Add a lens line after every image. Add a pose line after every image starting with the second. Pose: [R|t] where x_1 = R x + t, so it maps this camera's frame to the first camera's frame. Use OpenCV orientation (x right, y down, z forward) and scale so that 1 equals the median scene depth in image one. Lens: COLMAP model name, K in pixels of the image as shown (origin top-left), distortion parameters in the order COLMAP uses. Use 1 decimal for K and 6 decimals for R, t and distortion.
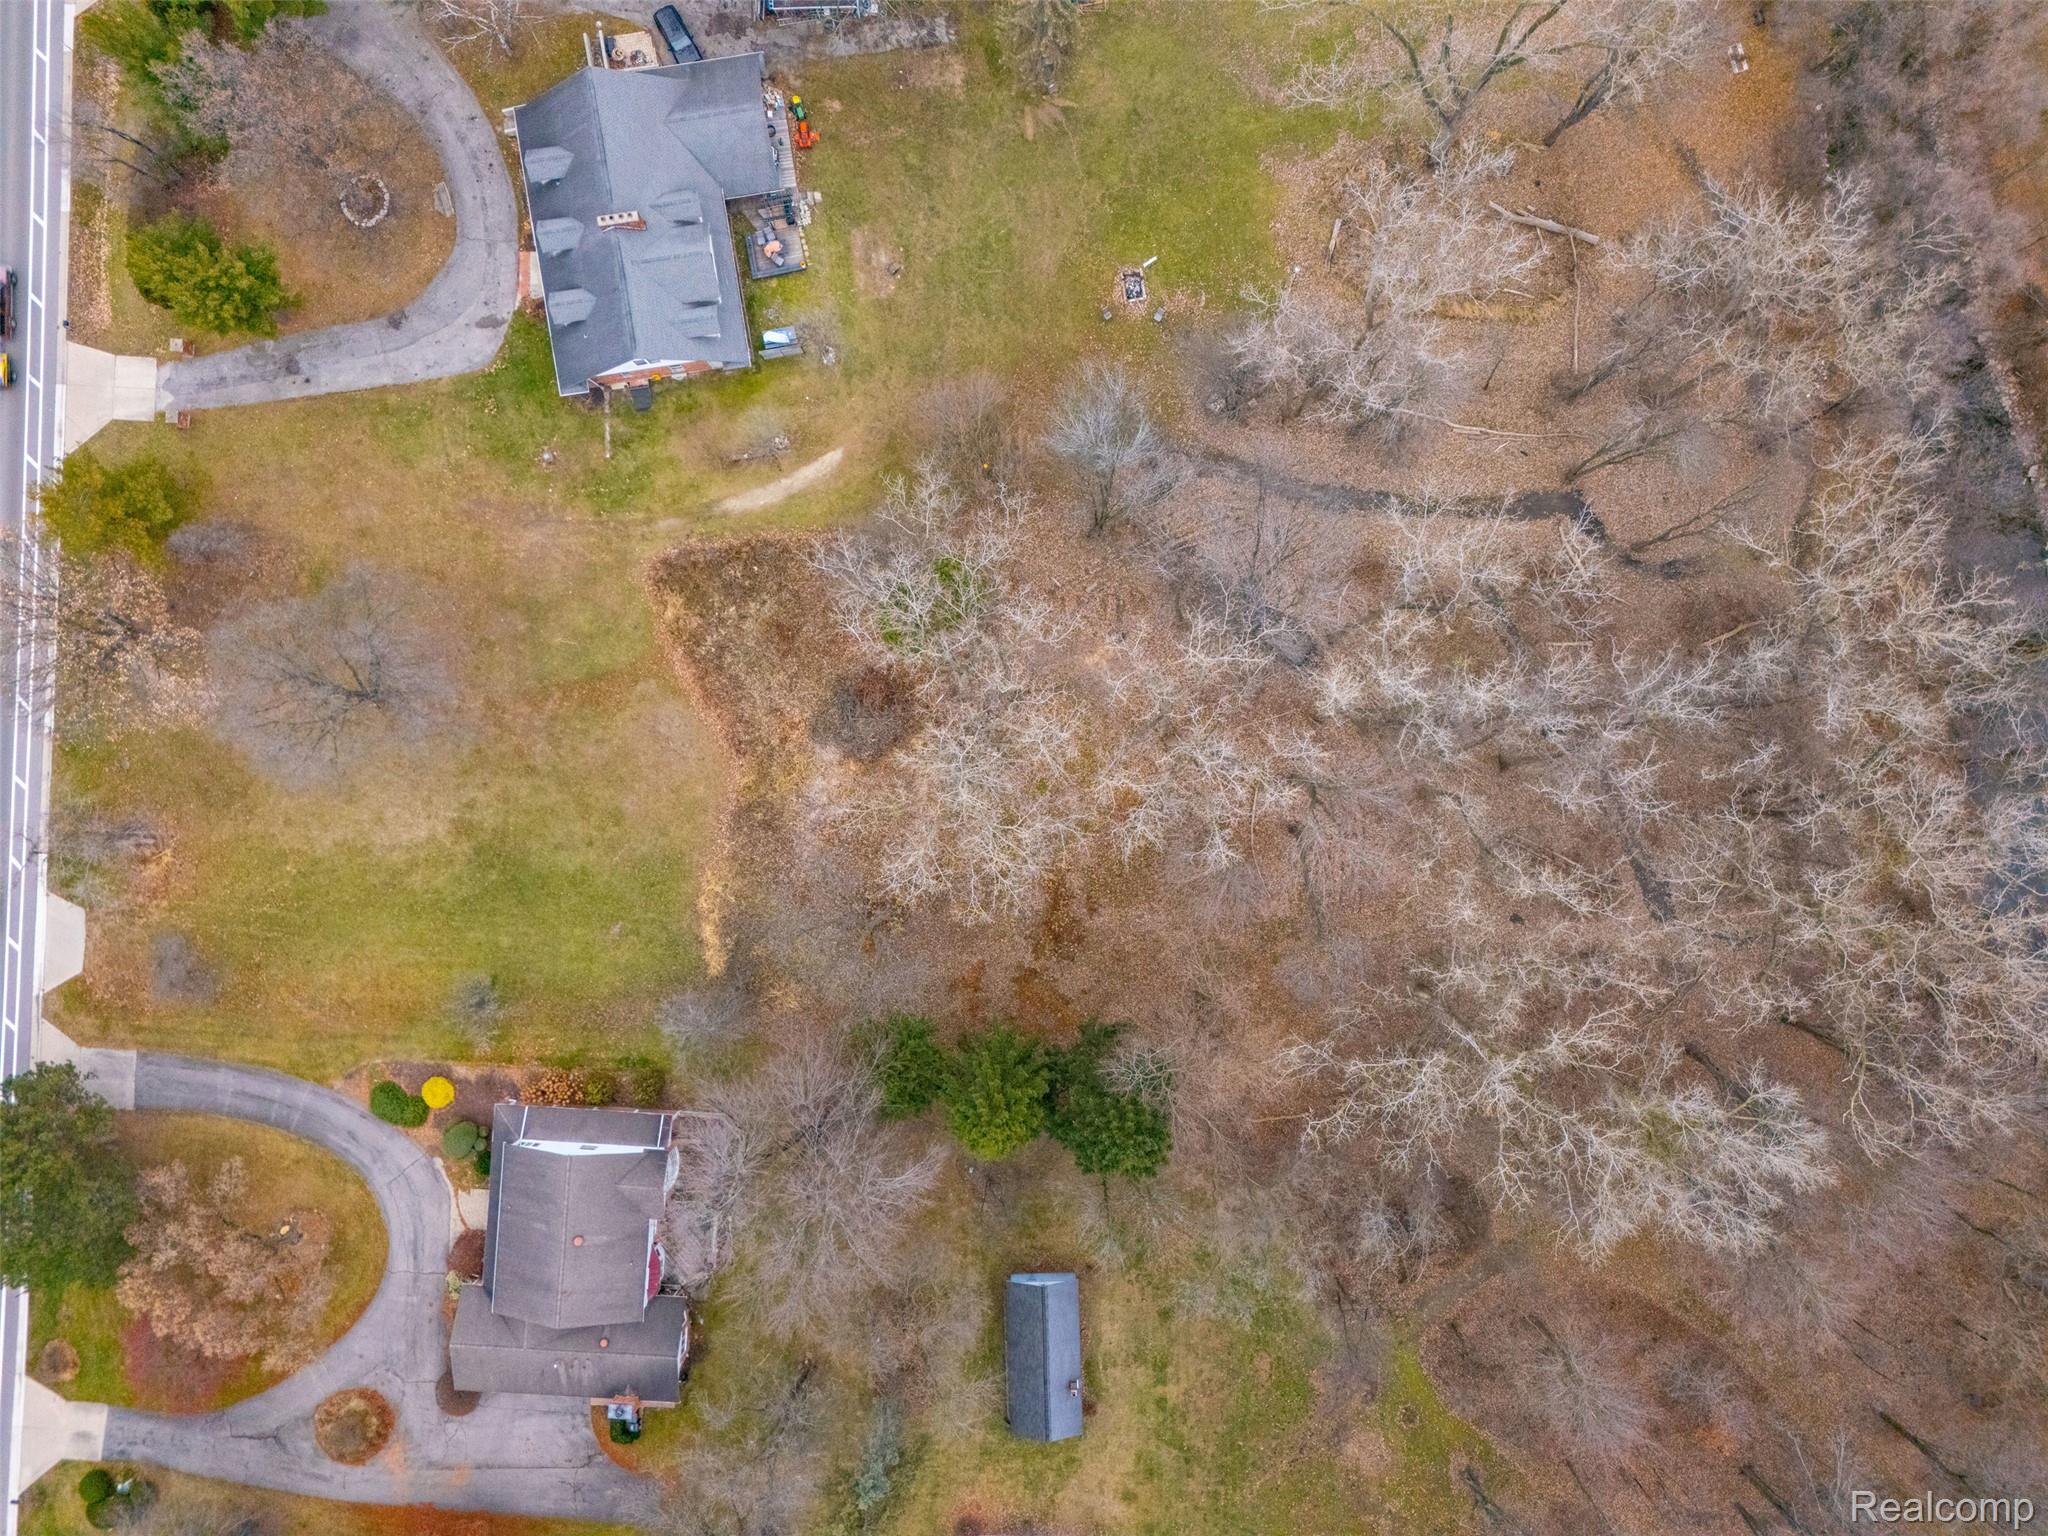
lens RADIAL K [[1491.2, 0, 1024.0], [0, 1491.2, 768.0], [0, 0, 1]] dist [0.071592, -0.056447]
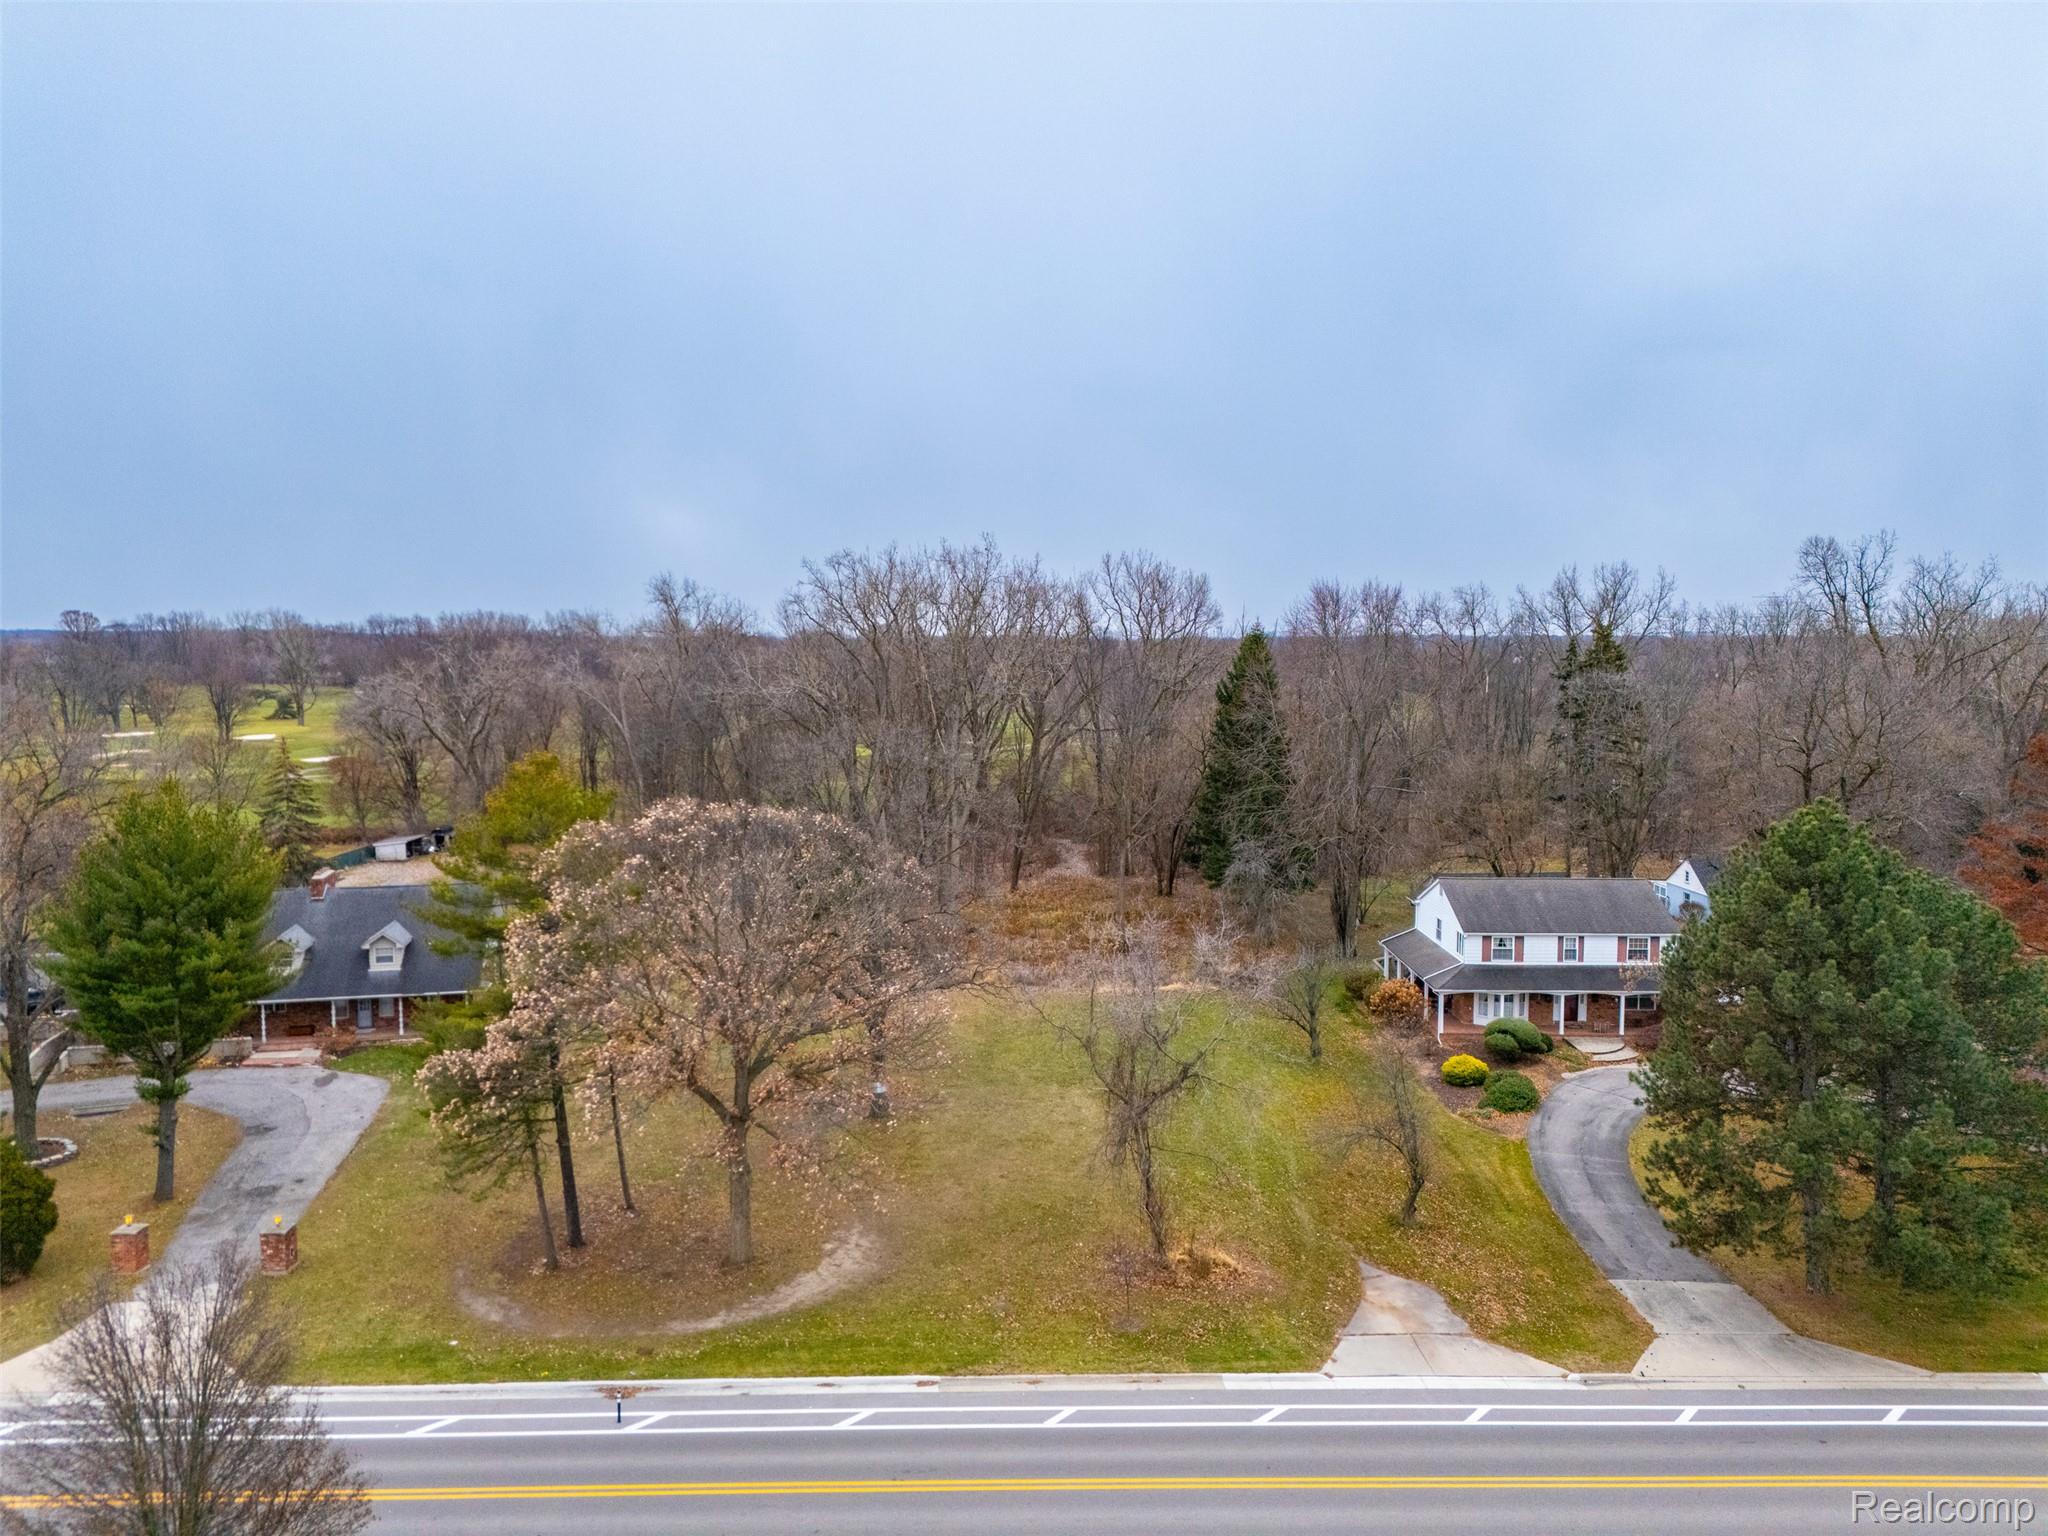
lens RADIAL K [[1491.2, 0, 1024.0], [0, 1491.2, 768.0], [0, 0, 1]] dist [0.071592, -0.056447]
pose [[-0.057555, -0.067936, 0.996028, -1.036431], [0.998297, -0.013442, 0.056769, -0.018791], [0.009532, 0.997599, 0.068594, 0.814034]]
